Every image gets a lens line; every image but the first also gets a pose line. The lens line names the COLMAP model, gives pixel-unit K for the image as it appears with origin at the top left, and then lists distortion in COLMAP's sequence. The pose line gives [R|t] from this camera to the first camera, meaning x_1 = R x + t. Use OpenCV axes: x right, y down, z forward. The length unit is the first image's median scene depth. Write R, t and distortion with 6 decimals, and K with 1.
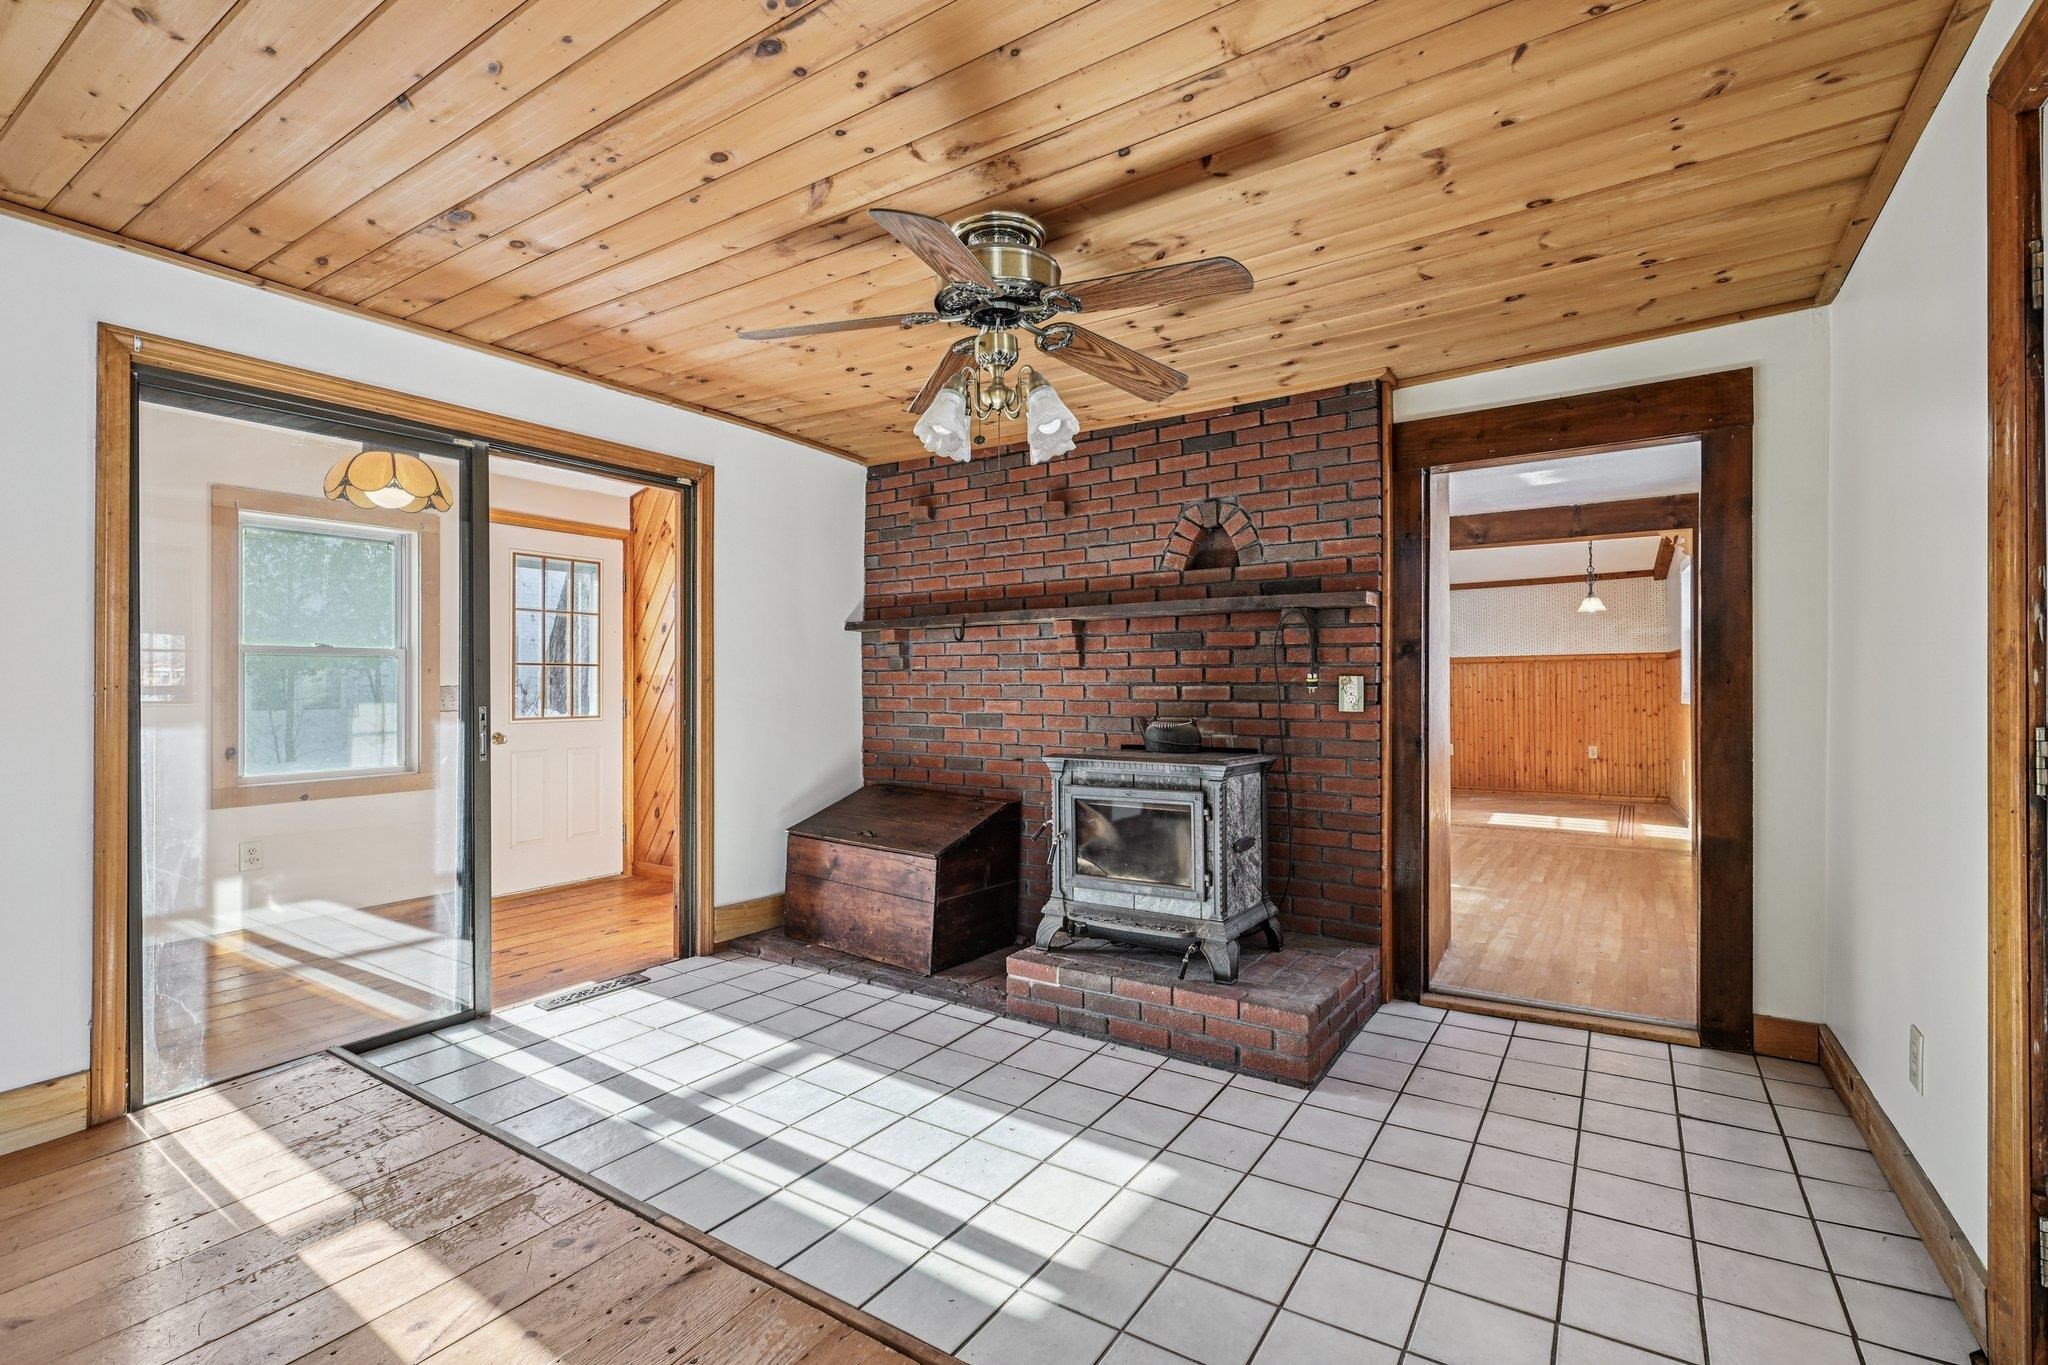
lens RADIAL K [[918.7, 0, 1027.5], [0, 918.7, 689.5], [0, 0, 1]] dist [-0.003311, -0.000353]
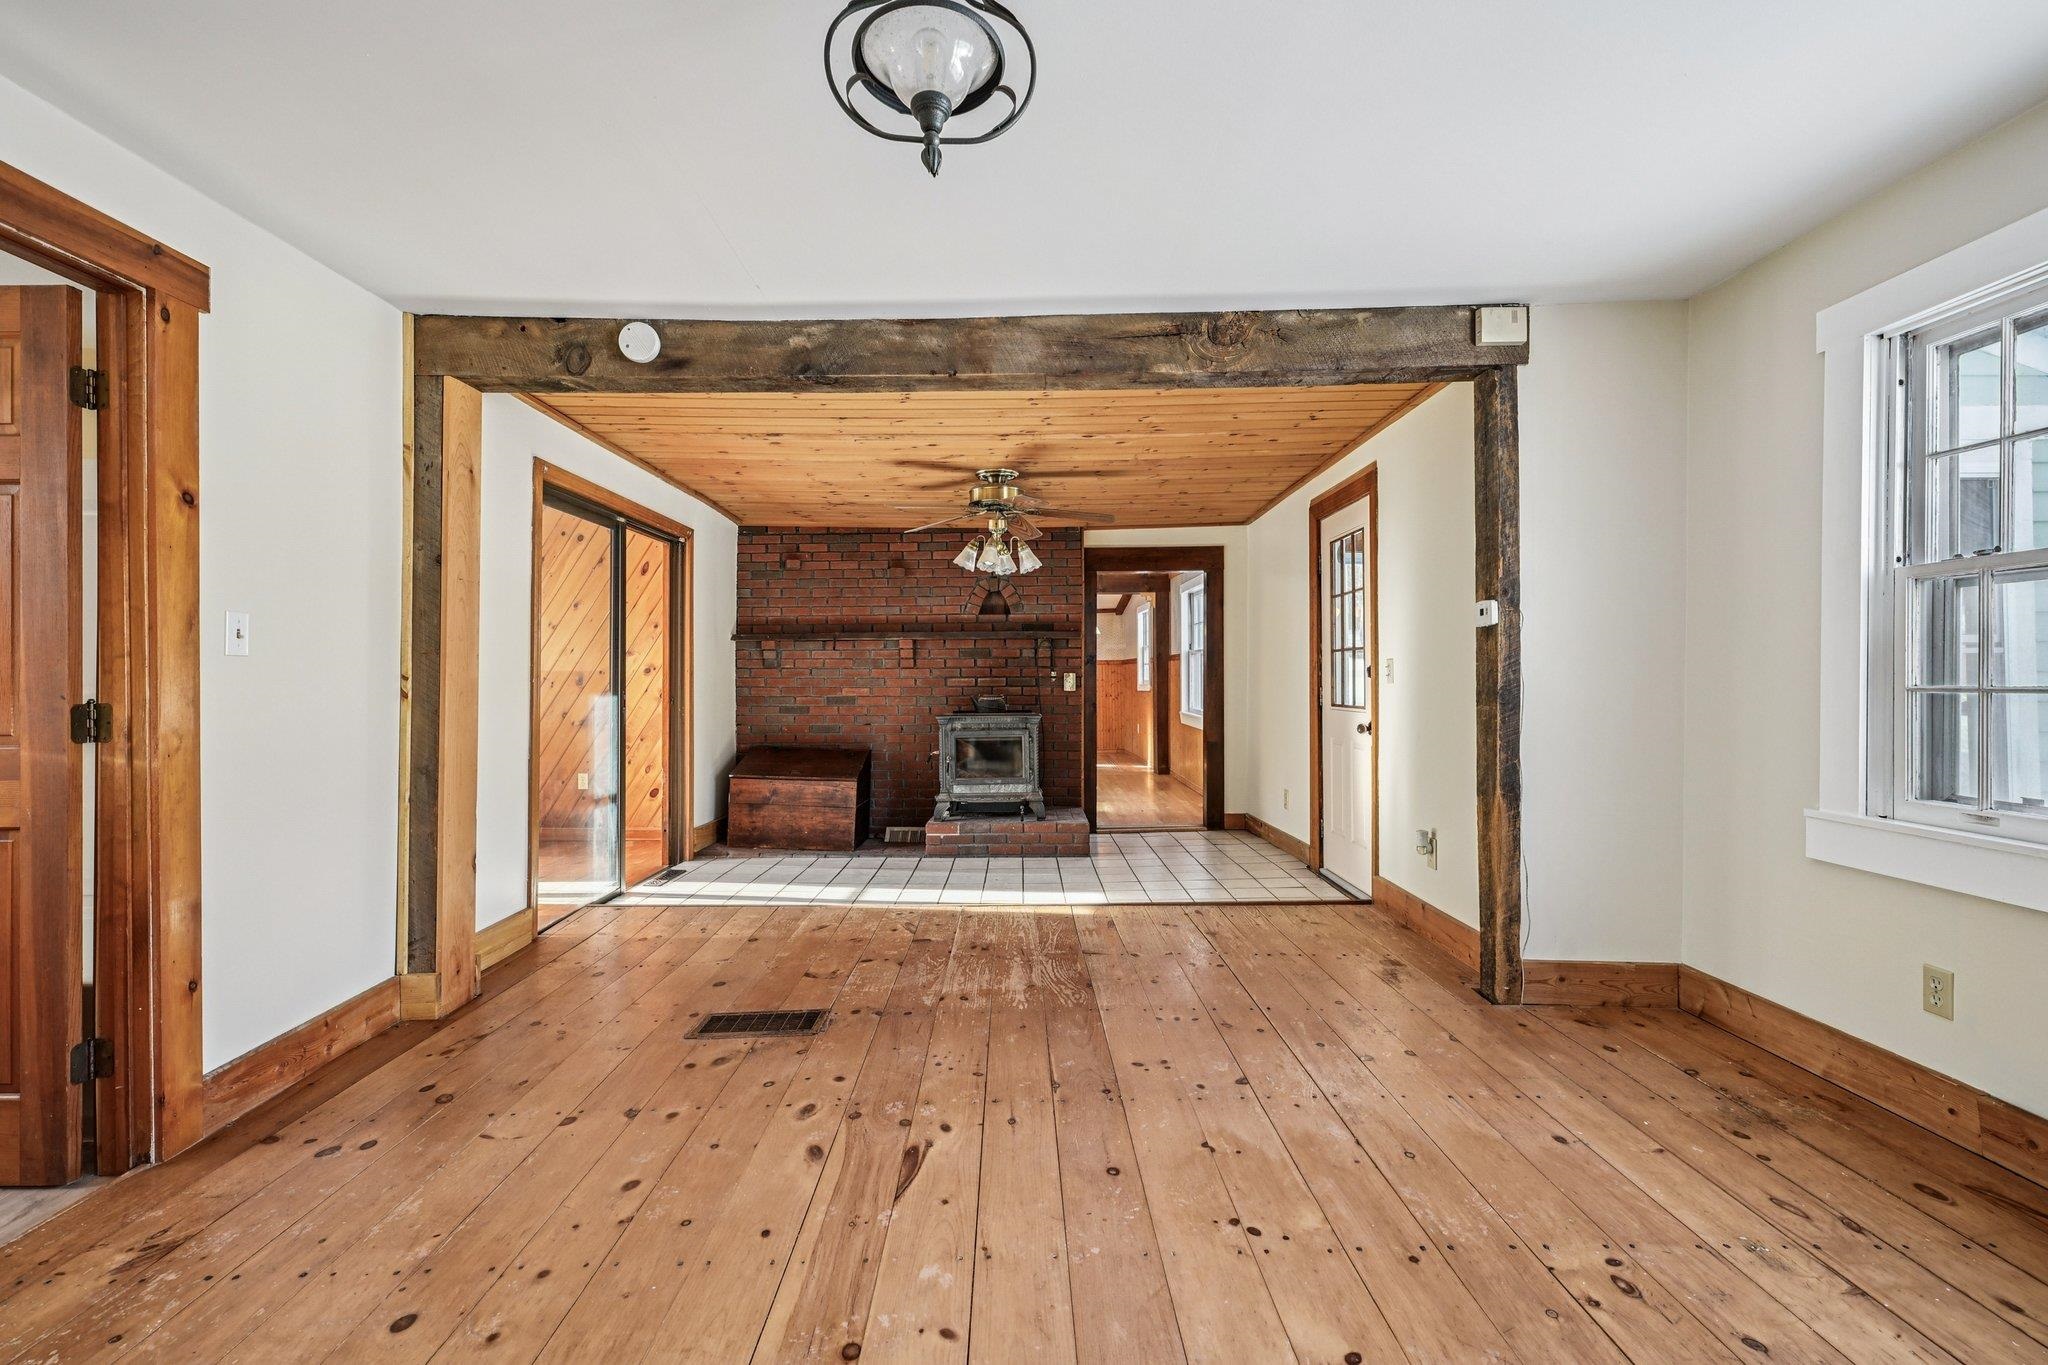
lens RADIAL K [[971.6, 0, 1024.0], [0, 971.6, 682.5], [0, 0, 1]] dist [0.000410, -0.000001]
pose [[0.830263, -0.001767, 0.557368, -0.891453], [0.005016, 0.999978, -0.004302, 0.014179], [-0.557349, 0.006368, 0.830254, -0.689691]]
